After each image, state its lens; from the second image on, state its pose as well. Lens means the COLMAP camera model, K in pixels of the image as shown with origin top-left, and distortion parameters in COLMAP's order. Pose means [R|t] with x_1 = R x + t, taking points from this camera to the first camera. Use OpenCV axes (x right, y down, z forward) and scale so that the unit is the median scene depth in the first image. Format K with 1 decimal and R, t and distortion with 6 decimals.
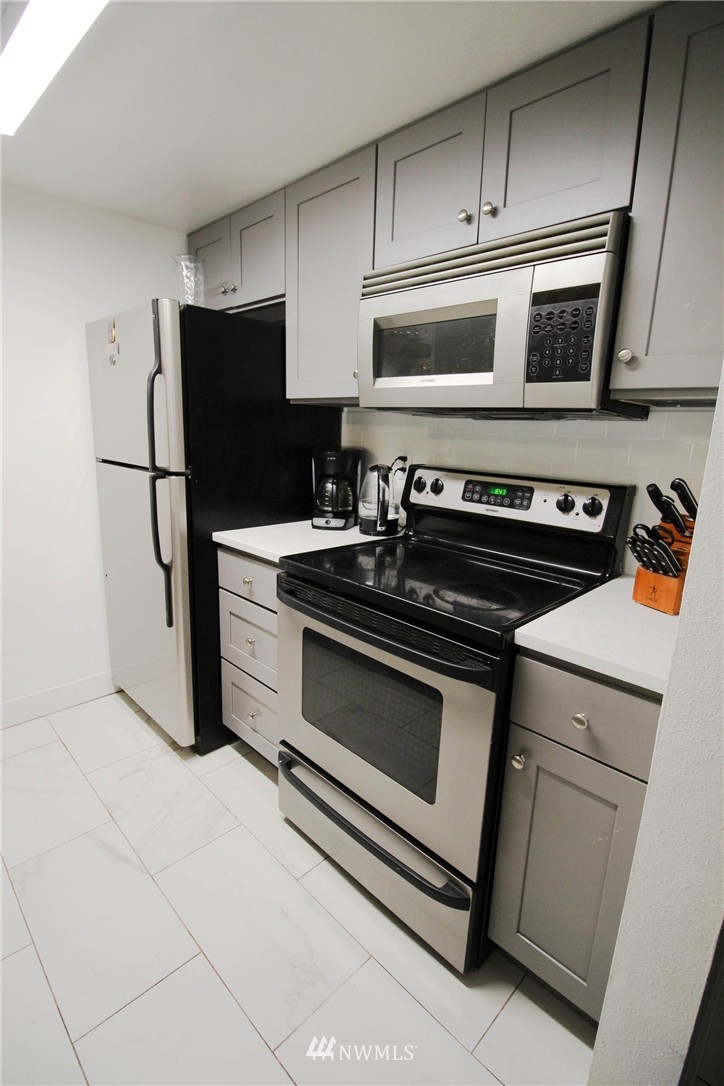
lens RADIAL K [[511.7, 0, 363.6], [0, 511.7, 545.9], [0, 0, 1]] dist [-0.000054, -0.001263]
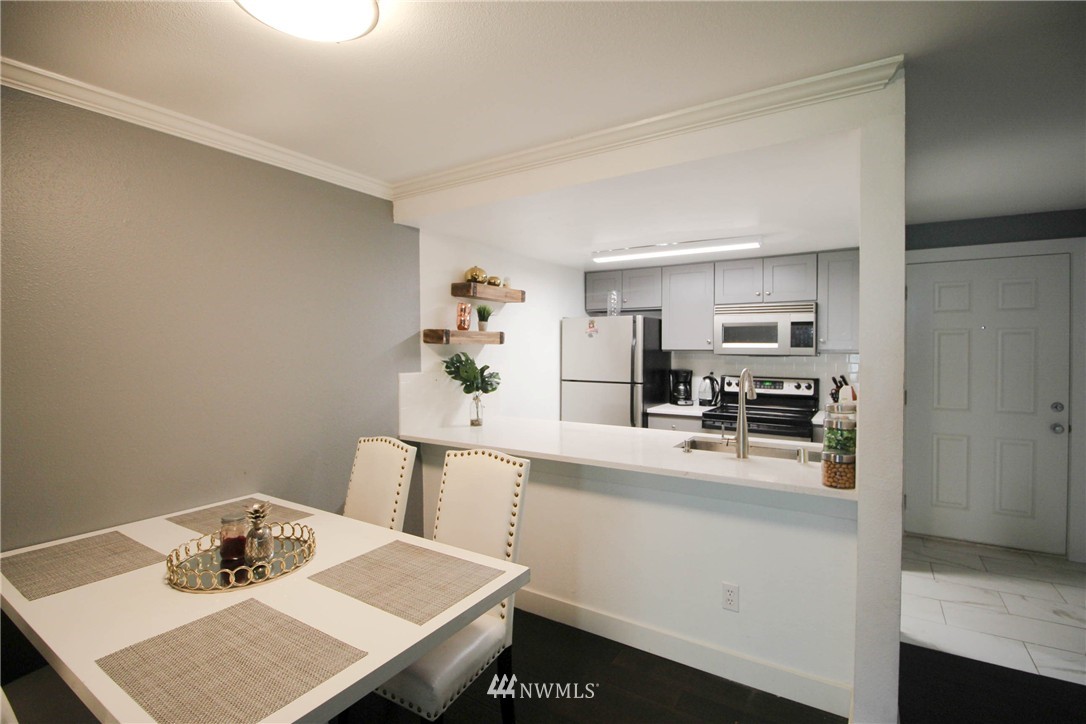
lens RADIAL K [[511.7, 0, 546.4], [0, 511.7, 357.7], [0, 0, 1]] dist [-0.000054, -0.001263]
pose [[0.974195, -0.035800, 0.222850, -1.373730], [0.079683, 0.978317, -0.191170, 0.167741], [-0.211174, 0.203994, 0.955924, -1.246374]]
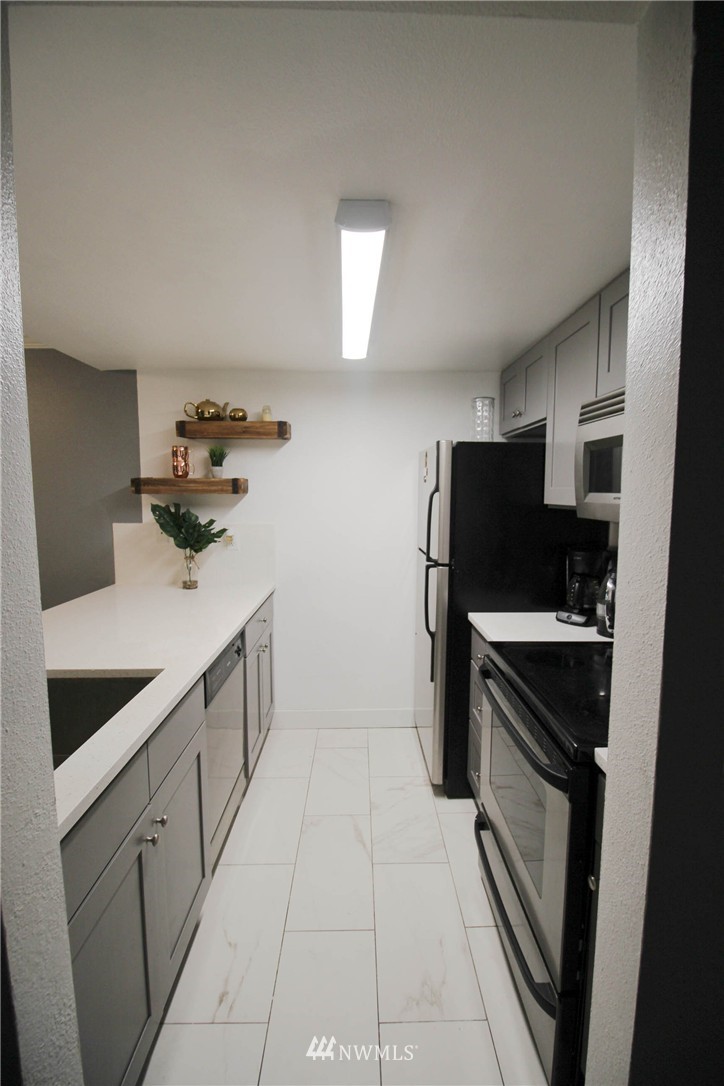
lens RADIAL K [[511.7, 0, 372.0], [0, 511.7, 547.3], [0, 0, 1]] dist [-0.000054, -0.001263]
pose [[0.725065, 0.044035, -0.687271, 0.421945], [-0.132974, 0.988126, -0.076974, -0.062360], [0.675721, 0.147200, 0.722311, -0.081489]]
